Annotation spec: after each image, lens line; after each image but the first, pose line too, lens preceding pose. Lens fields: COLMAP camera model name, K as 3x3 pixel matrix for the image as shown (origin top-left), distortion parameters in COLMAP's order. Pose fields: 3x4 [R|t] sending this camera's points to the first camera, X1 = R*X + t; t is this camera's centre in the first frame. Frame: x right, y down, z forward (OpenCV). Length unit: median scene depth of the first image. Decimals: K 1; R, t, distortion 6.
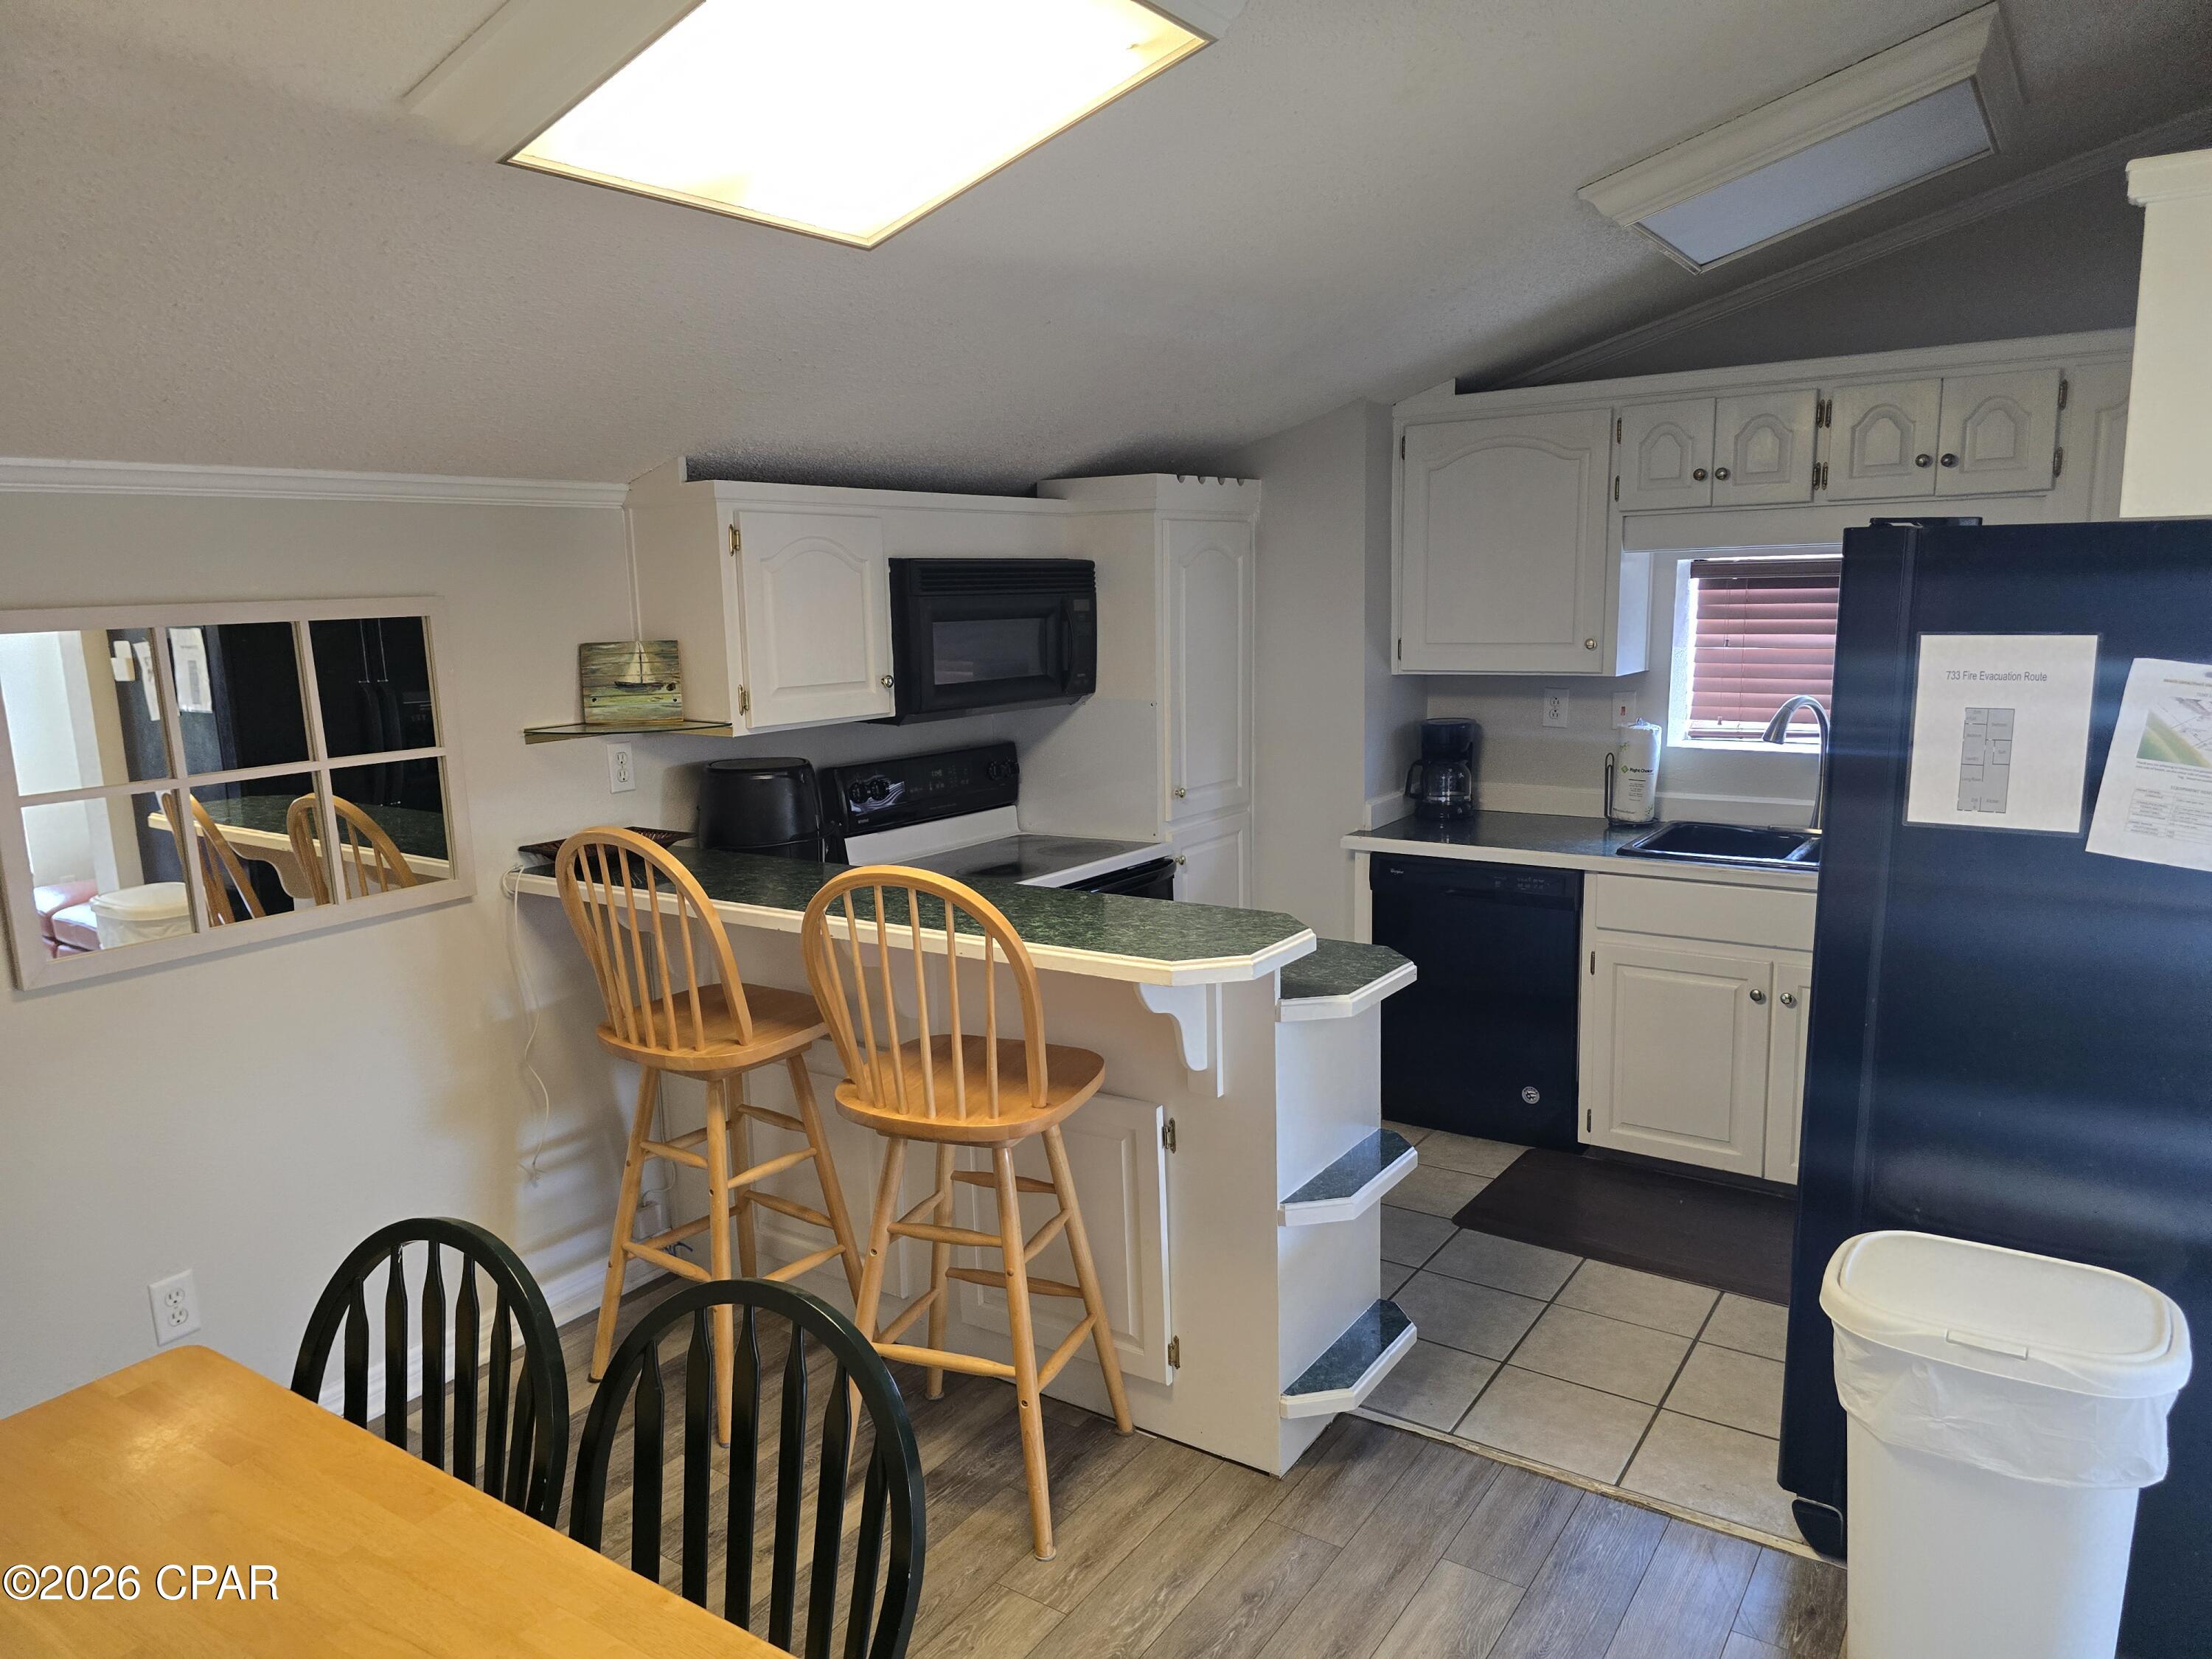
lens RADIAL K [[1480.0, 0, 1107.8], [0, 1480.0, 822.7], [0, 0, 1]] dist [0.070173, -0.063716]
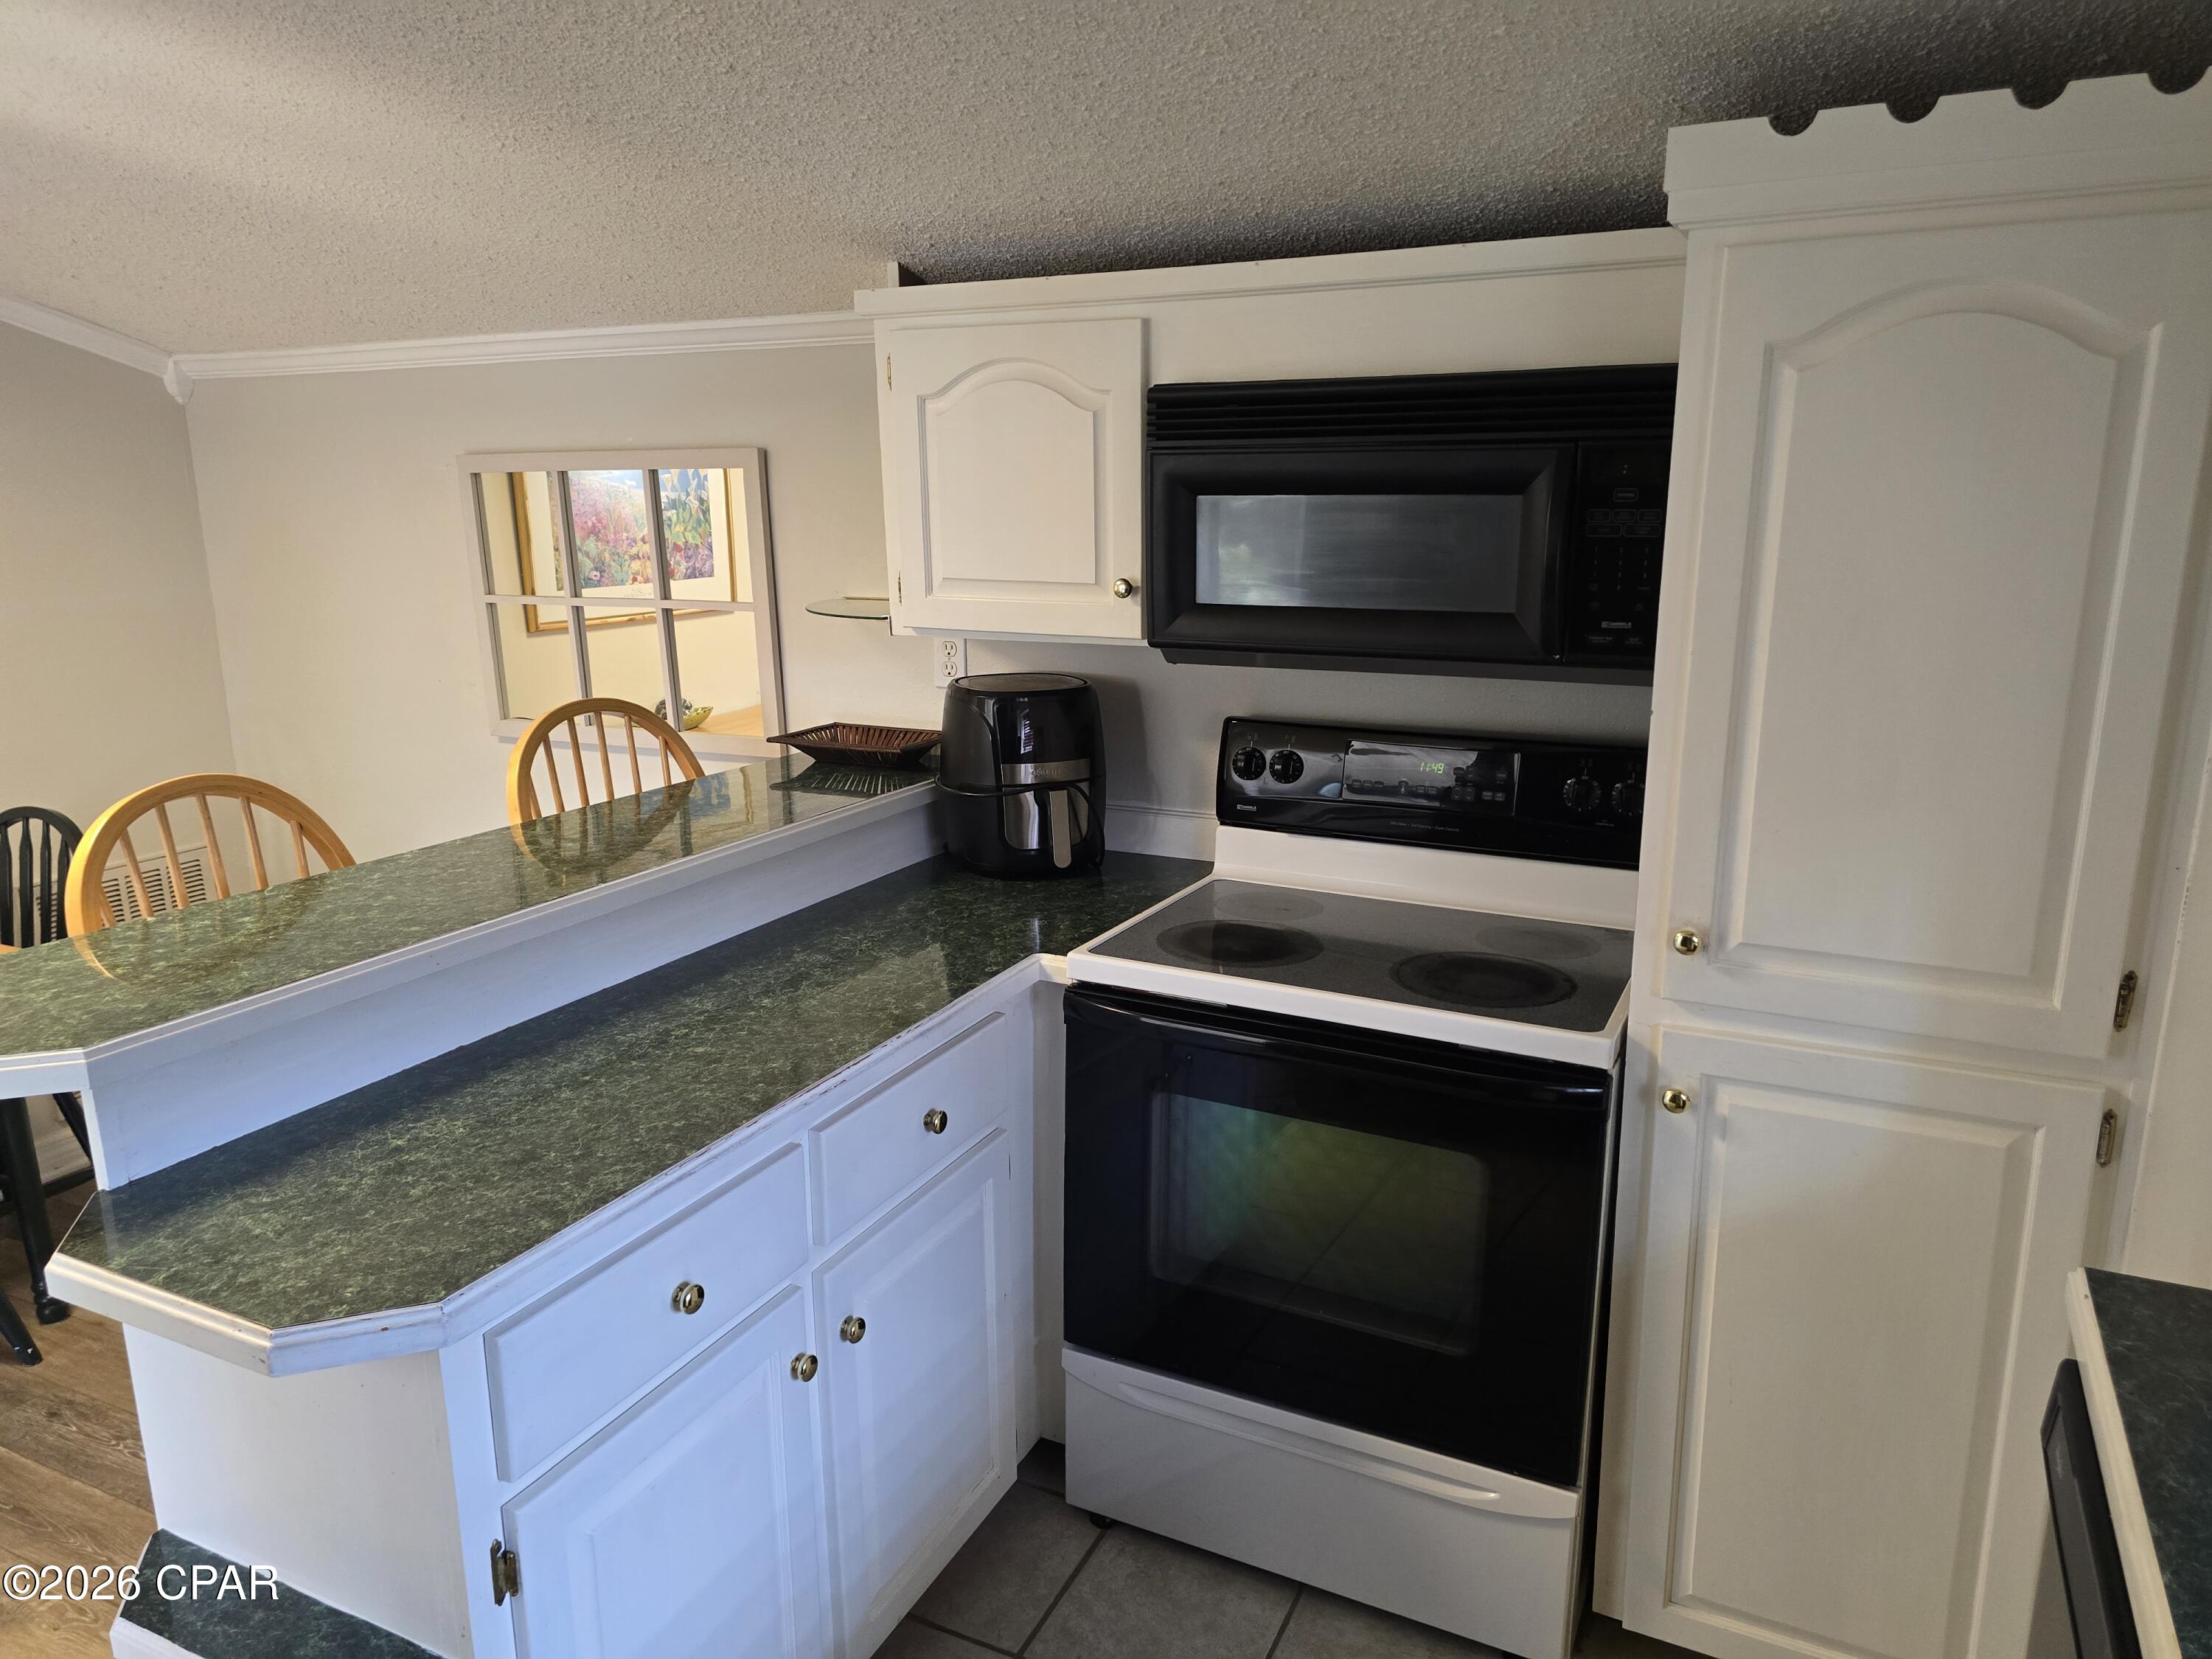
lens RADIAL K [[1480.0, 0, 1104.7], [0, 1480.0, 822.9], [0, 0, 1]] dist [0.070173, -0.063716]
pose [[0.128692, 0.239508, -0.962328, 0.524948], [-0.154343, 0.963409, 0.219137, -0.149137], [0.979600, 0.120327, 0.160949, 0.992190]]
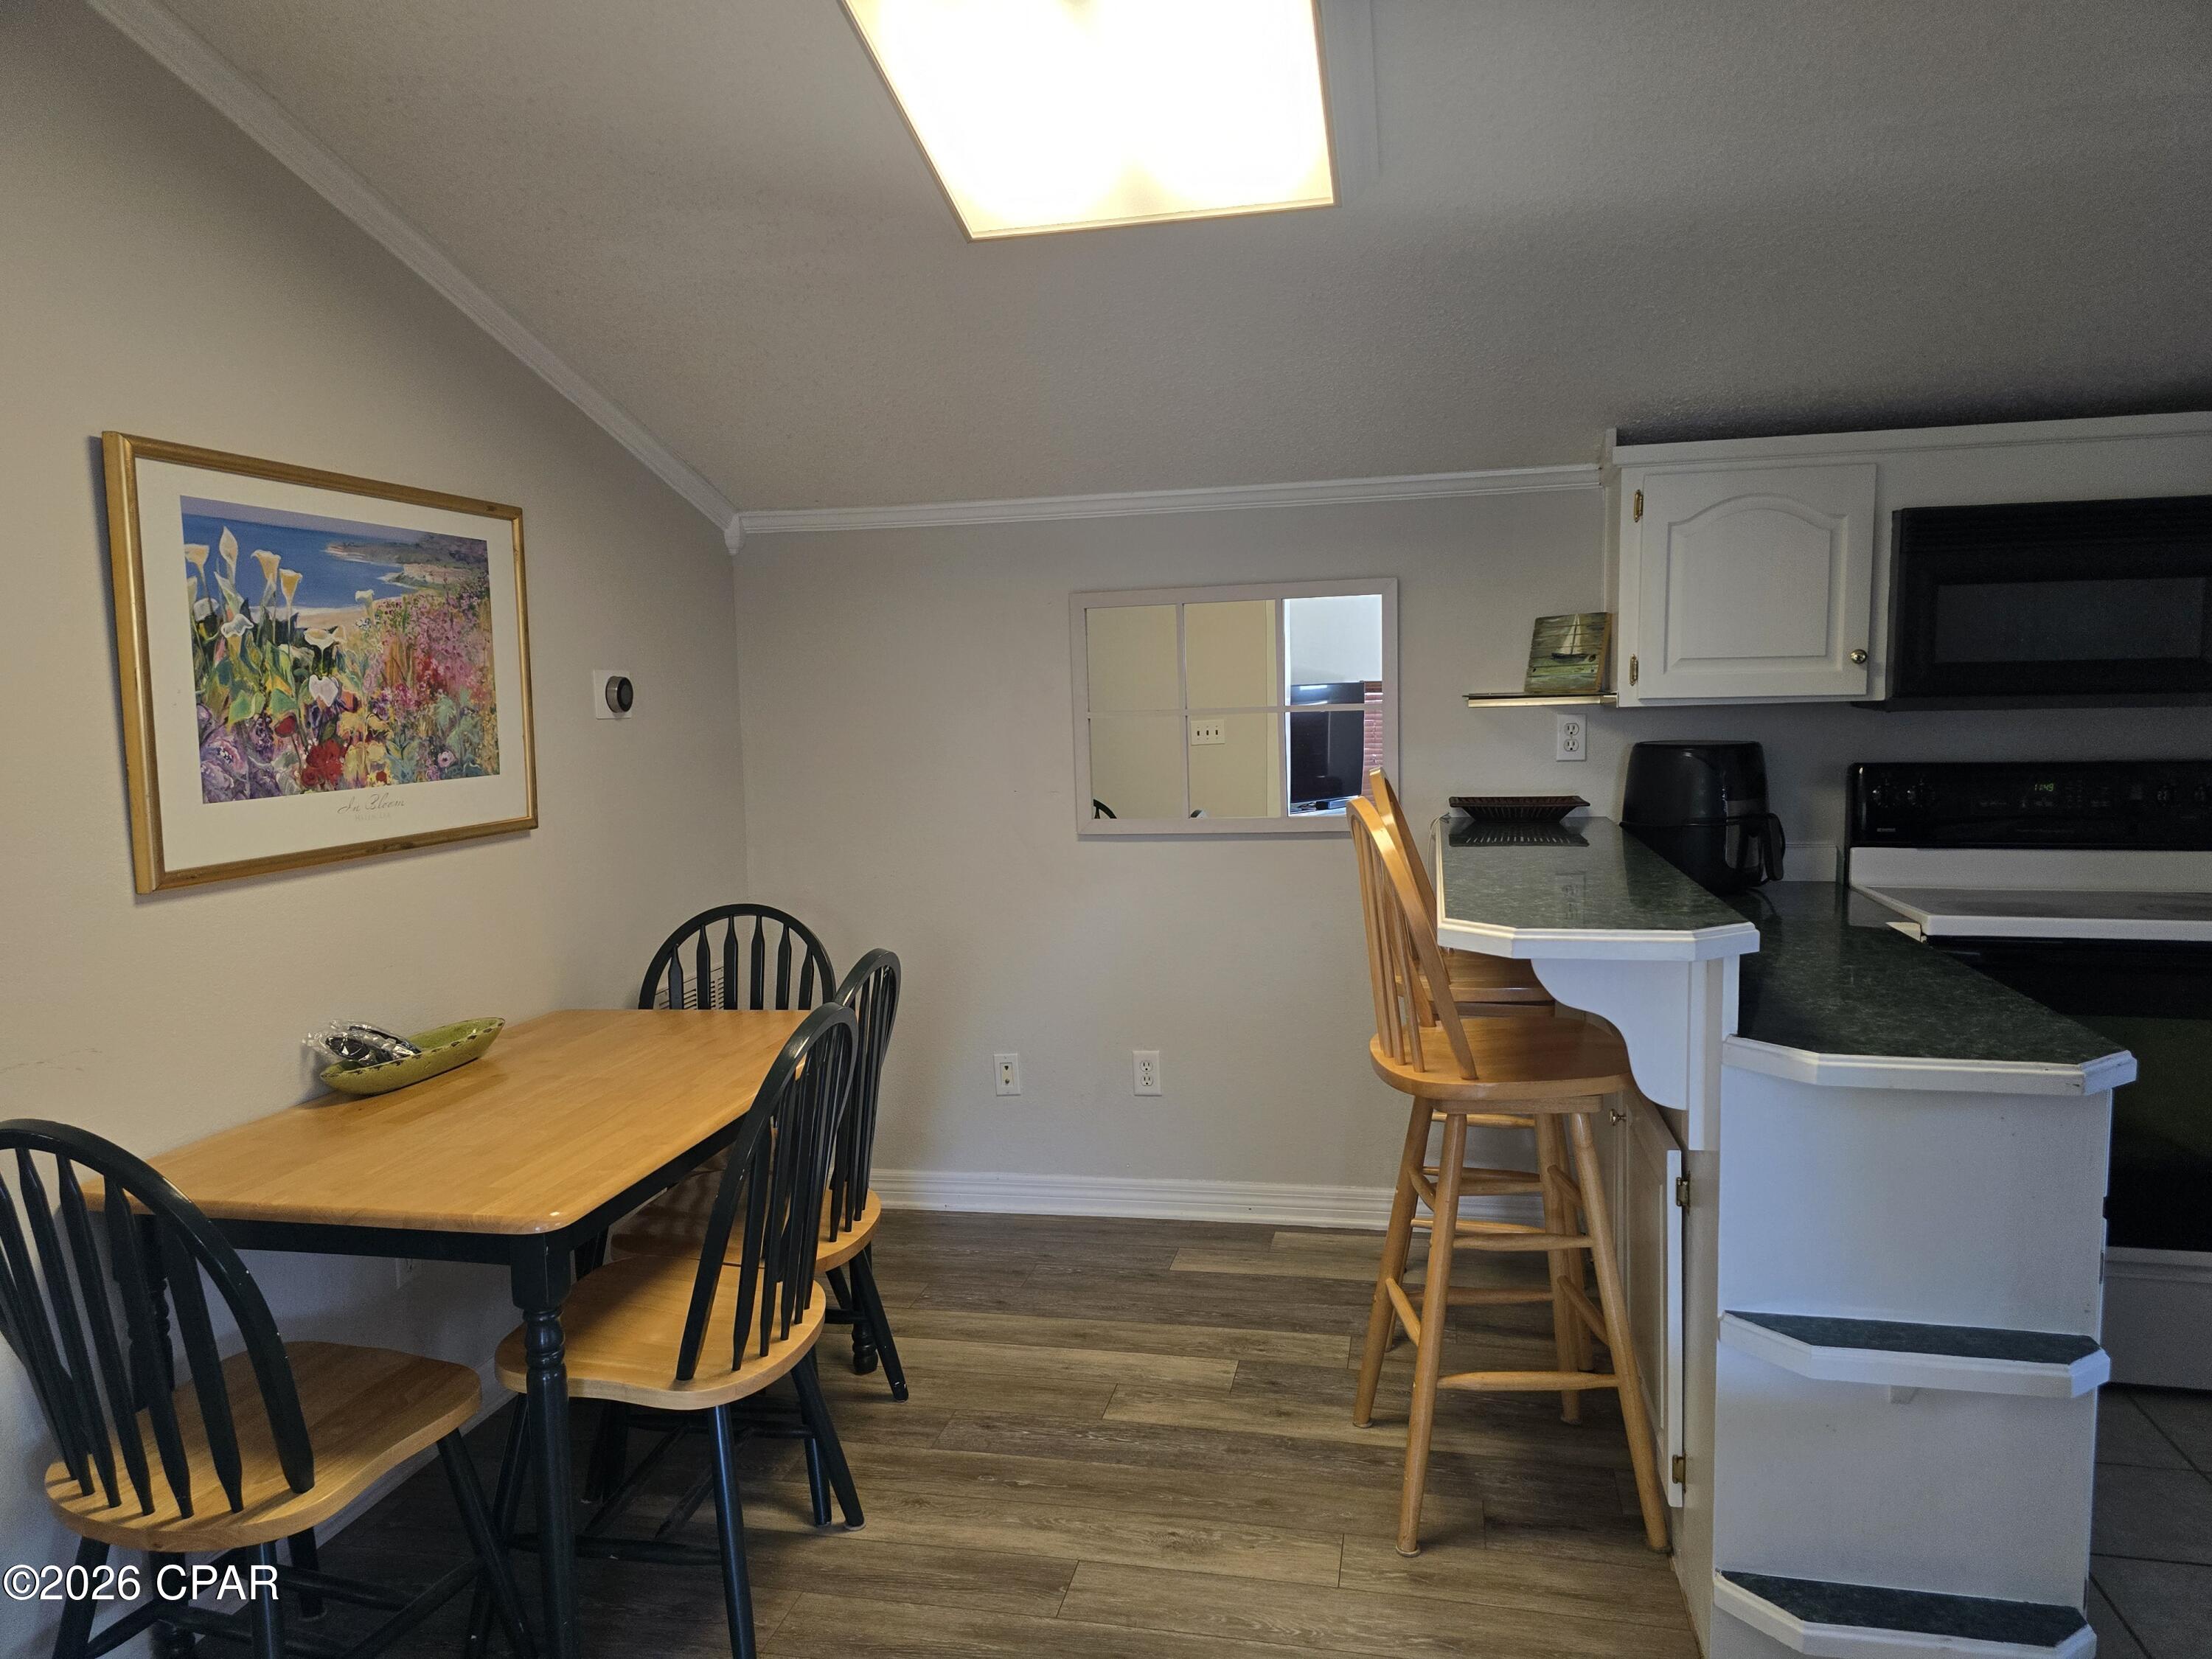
lens RADIAL K [[1480.0, 0, 1113.4], [0, 1480.0, 827.3], [0, 0, 1]] dist [0.070173, -0.063716]
pose [[0.369979, 0.096760, -0.923987, 0.537054], [-0.132634, 0.989875, 0.050550, 0.015182], [0.919523, 0.103850, 0.379067, 0.325839]]
